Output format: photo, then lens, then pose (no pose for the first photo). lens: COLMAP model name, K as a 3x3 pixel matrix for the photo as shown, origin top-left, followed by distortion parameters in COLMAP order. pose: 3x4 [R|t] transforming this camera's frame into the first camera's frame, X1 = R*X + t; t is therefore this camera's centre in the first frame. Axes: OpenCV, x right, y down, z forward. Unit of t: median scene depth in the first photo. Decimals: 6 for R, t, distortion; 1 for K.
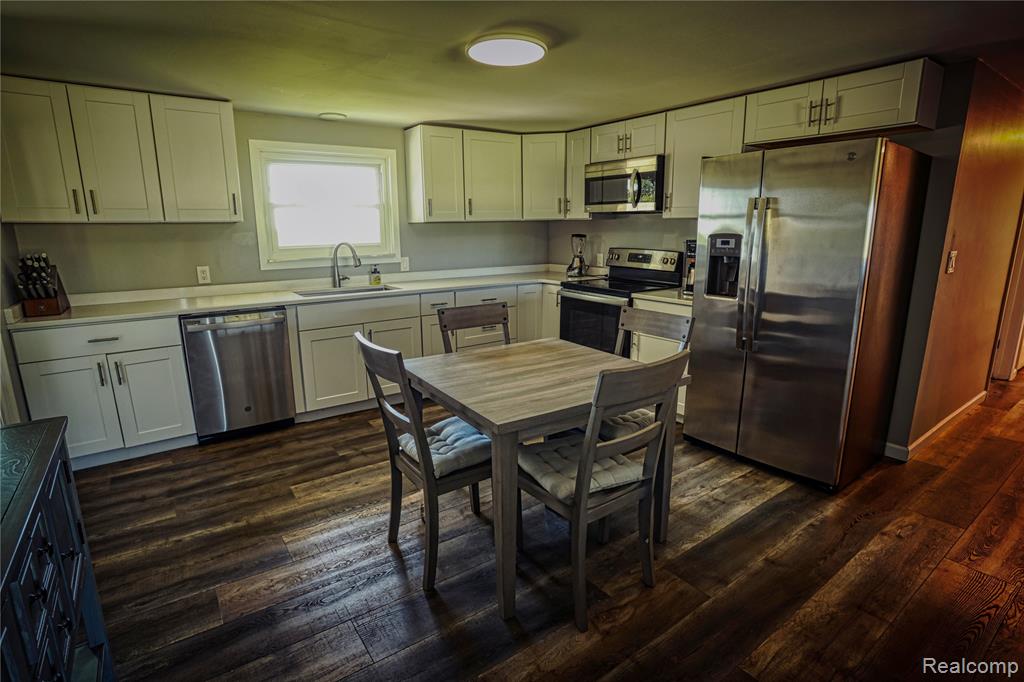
lens RADIAL K [[505.8, 0, 510.3], [0, 505.8, 343.8], [0, 0, 1]] dist [-0.031521, 0.001739]
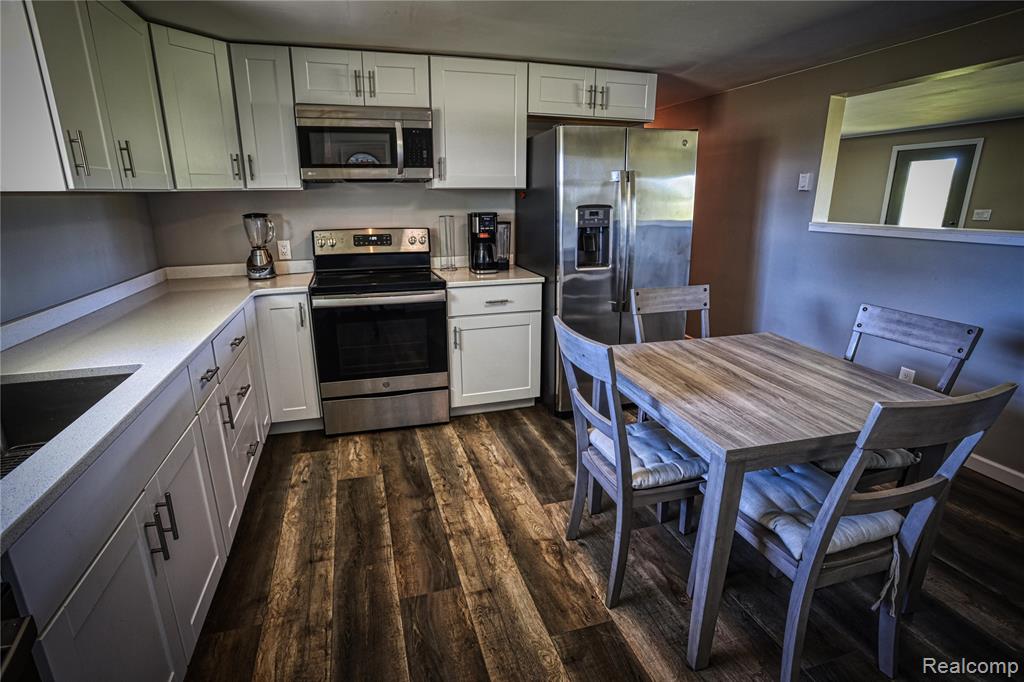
lens RADIAL K [[505.8, 0, 505.1], [0, 505.8, 337.1], [0, 0, 1]] dist [-0.031521, 0.001739]
pose [[0.327475, -0.249093, 0.911434, -0.609645], [0.219041, 0.958359, 0.183217, -0.183570], [-0.919120, 0.139643, 0.368400, 0.804097]]
